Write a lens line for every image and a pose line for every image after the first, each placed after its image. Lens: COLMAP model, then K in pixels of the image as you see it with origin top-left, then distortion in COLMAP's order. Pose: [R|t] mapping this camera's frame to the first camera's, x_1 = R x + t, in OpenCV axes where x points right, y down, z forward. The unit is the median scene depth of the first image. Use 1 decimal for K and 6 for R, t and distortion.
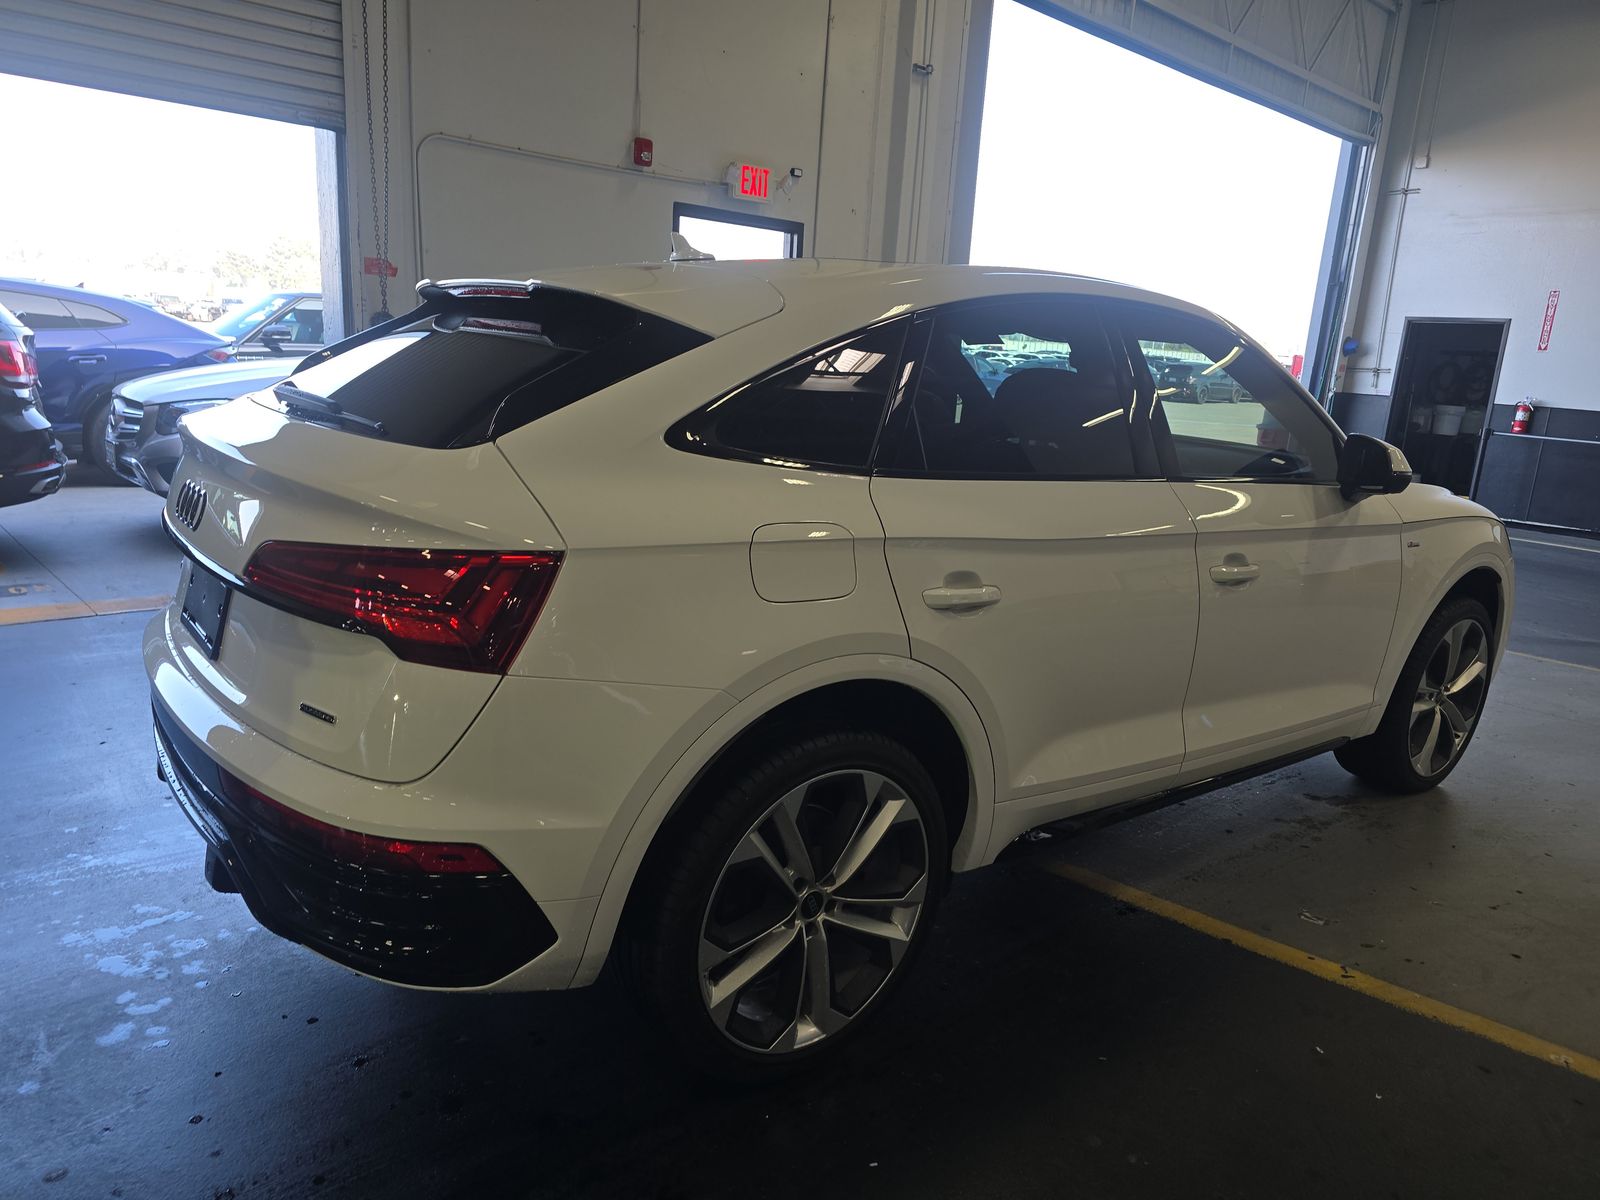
lens RADIAL K [[1043.1, 0, 799.7], [0, 1043.1, 596.7], [0, 0, 1]] dist [-0.000756, -0.006128]
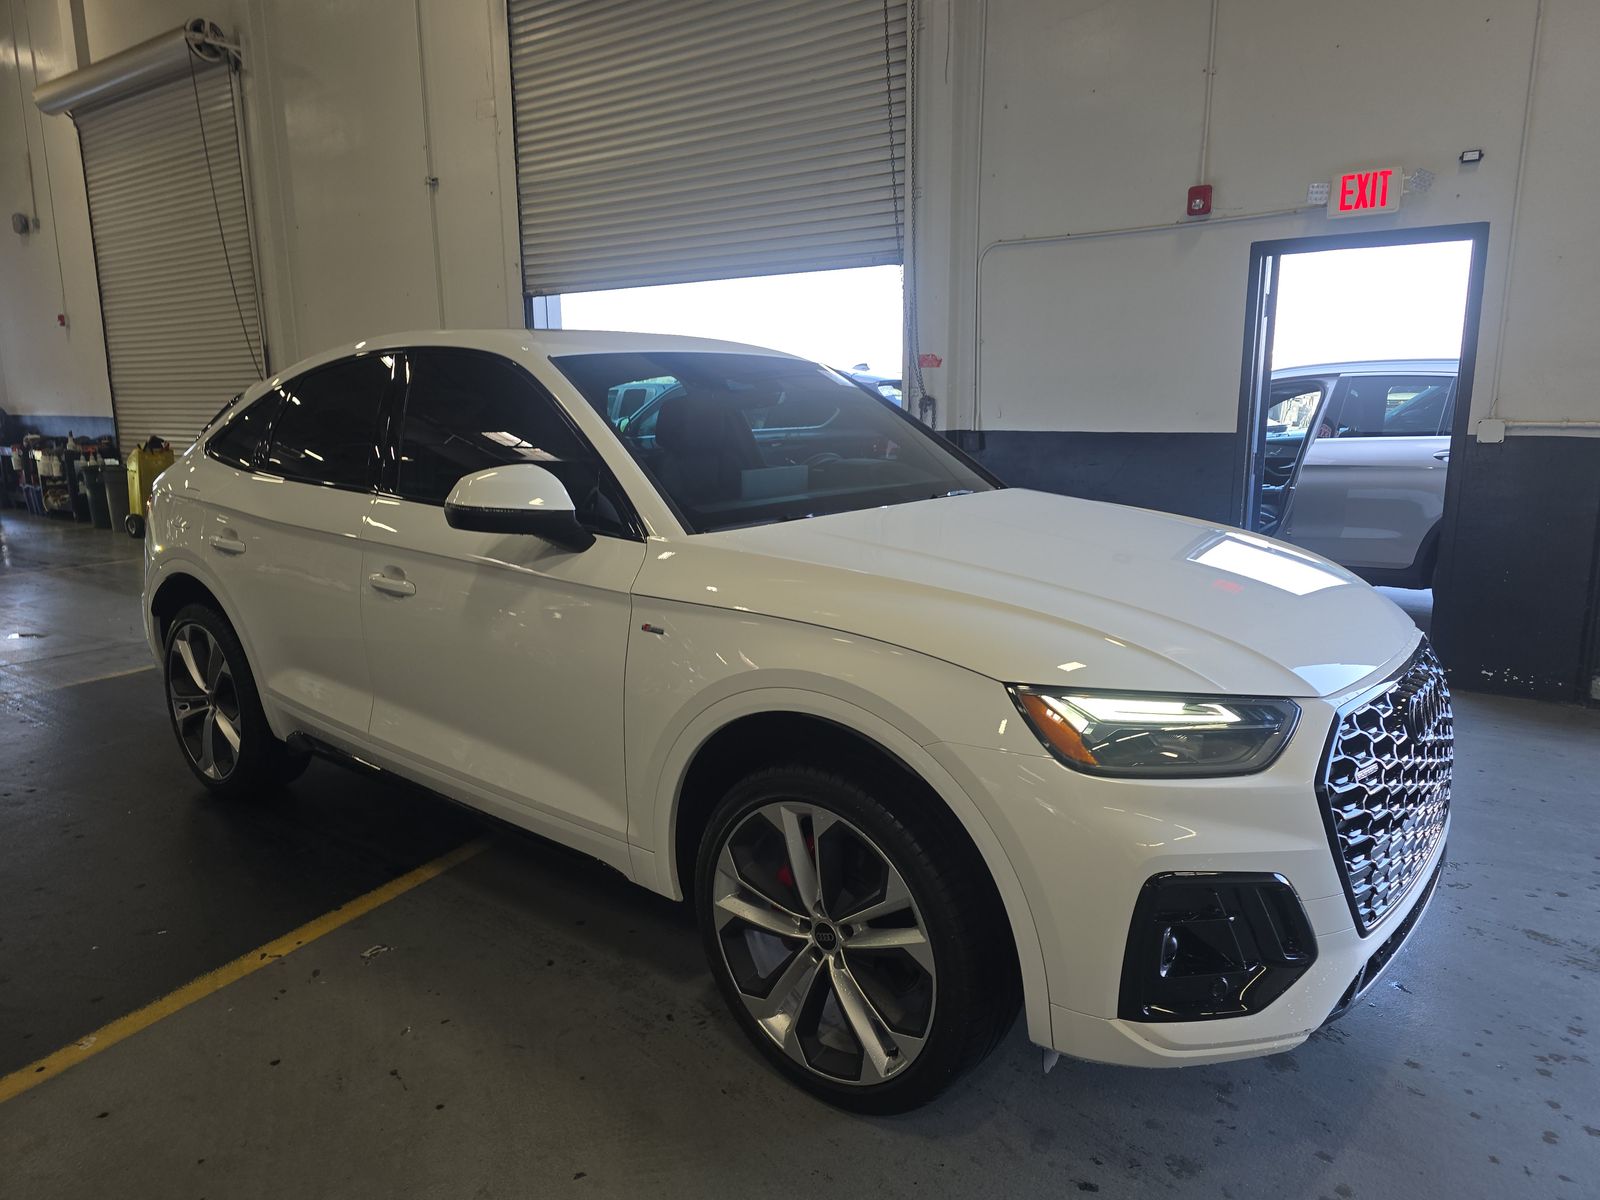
lens RADIAL K [[1043.1, 0, 795.8], [0, 1043.1, 597.3], [0, 0, 1]] dist [-0.000756, -0.006128]
pose [[0.235306, 0.111063, -0.965555, 0.686408], [-0.203182, 0.977120, 0.062877, -0.071464], [0.950446, 0.181388, 0.252489, 0.494629]]
